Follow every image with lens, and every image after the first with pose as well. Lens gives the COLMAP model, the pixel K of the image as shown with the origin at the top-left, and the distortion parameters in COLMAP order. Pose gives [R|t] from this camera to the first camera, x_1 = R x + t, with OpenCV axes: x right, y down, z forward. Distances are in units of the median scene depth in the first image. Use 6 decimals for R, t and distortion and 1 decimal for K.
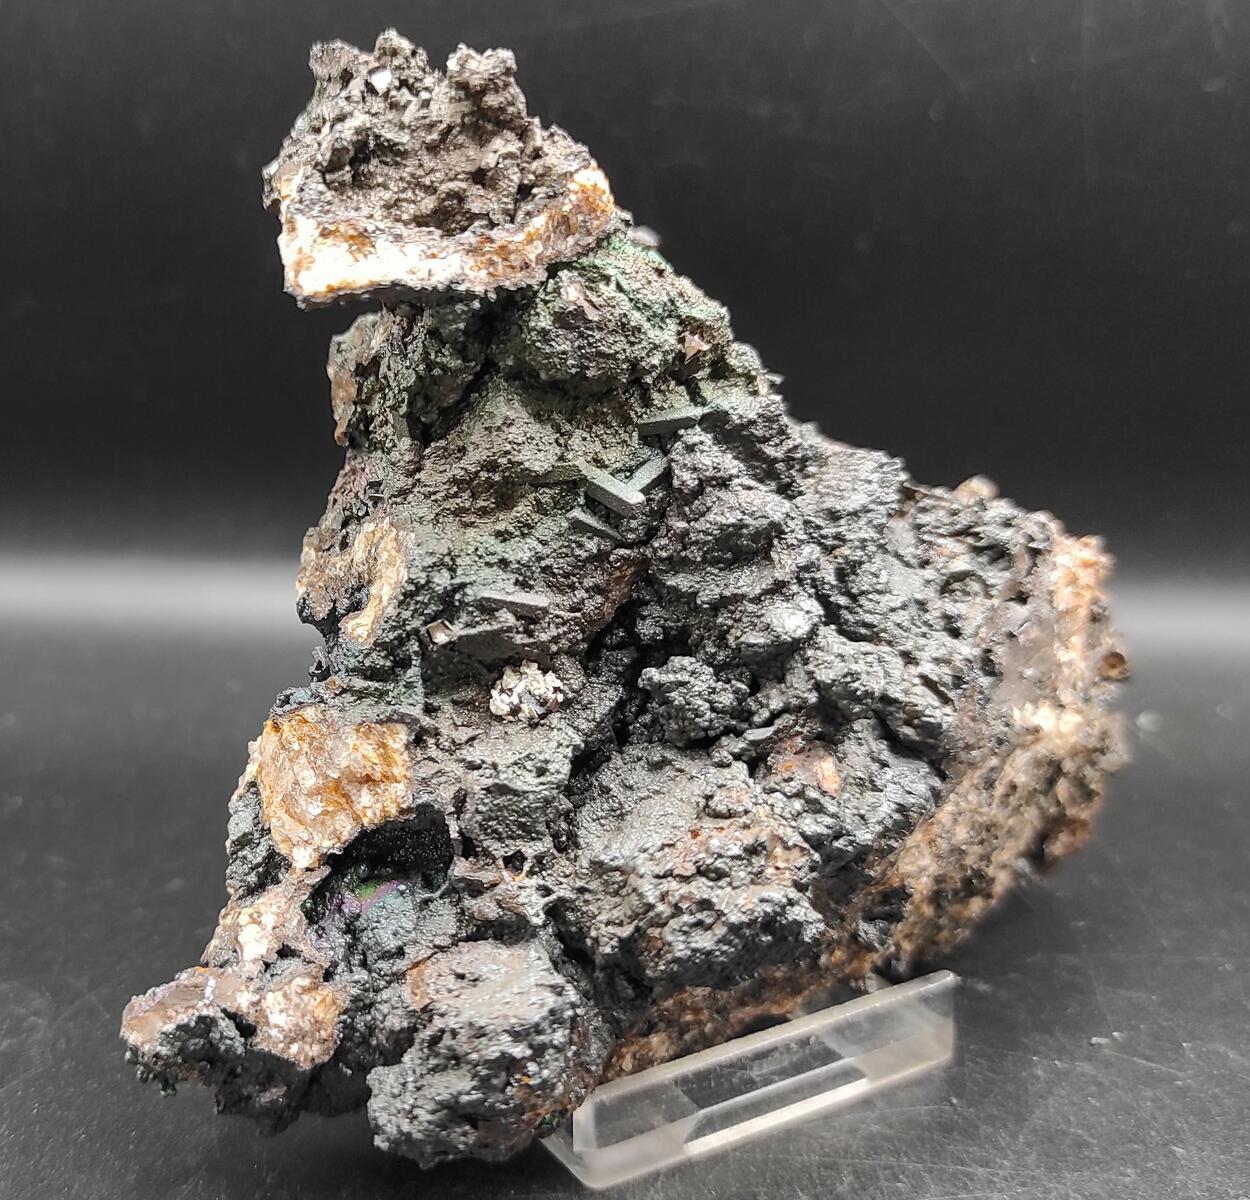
lens RADIAL K [[2129.0, 0, 626.3], [0, 2129.0, 597.7], [0, 0, 1]] dist [0.137656, 0.000000]
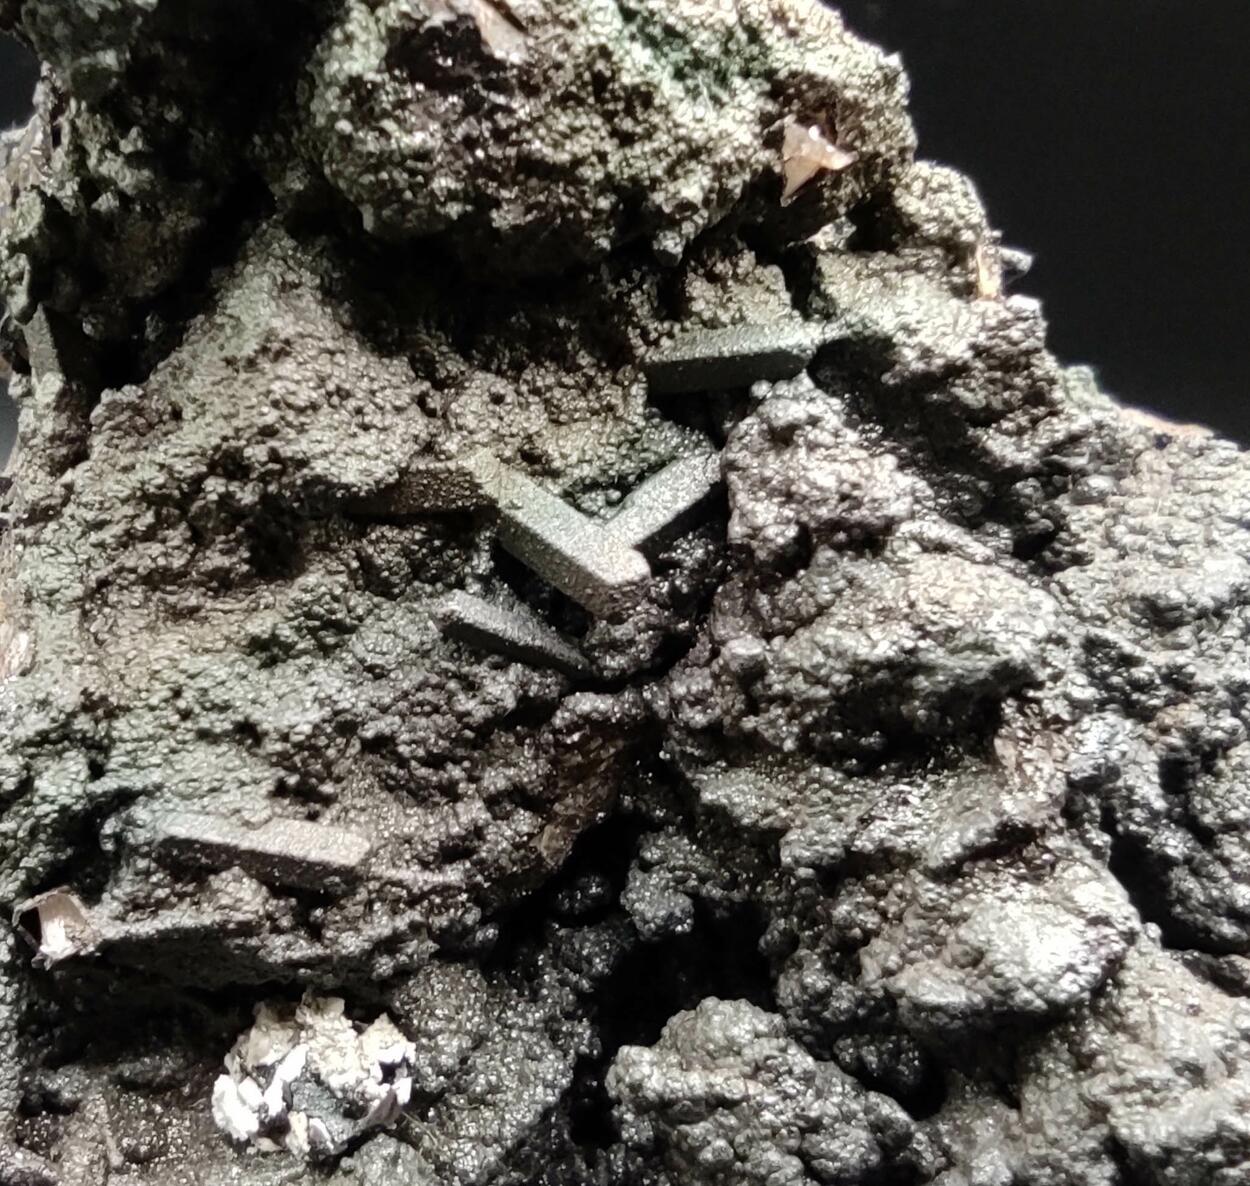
lens RADIAL K [[2379.0, 0, 568.5], [0, 2379.0, 569.3], [0, 0, 1]] dist [0.121872, 0.000000]
pose [[0.994746, 0.044894, -0.092007, 0.032357], [-0.042777, 0.998775, 0.024854, -0.056035], [0.093010, -0.020788, 0.995448, 0.592128]]
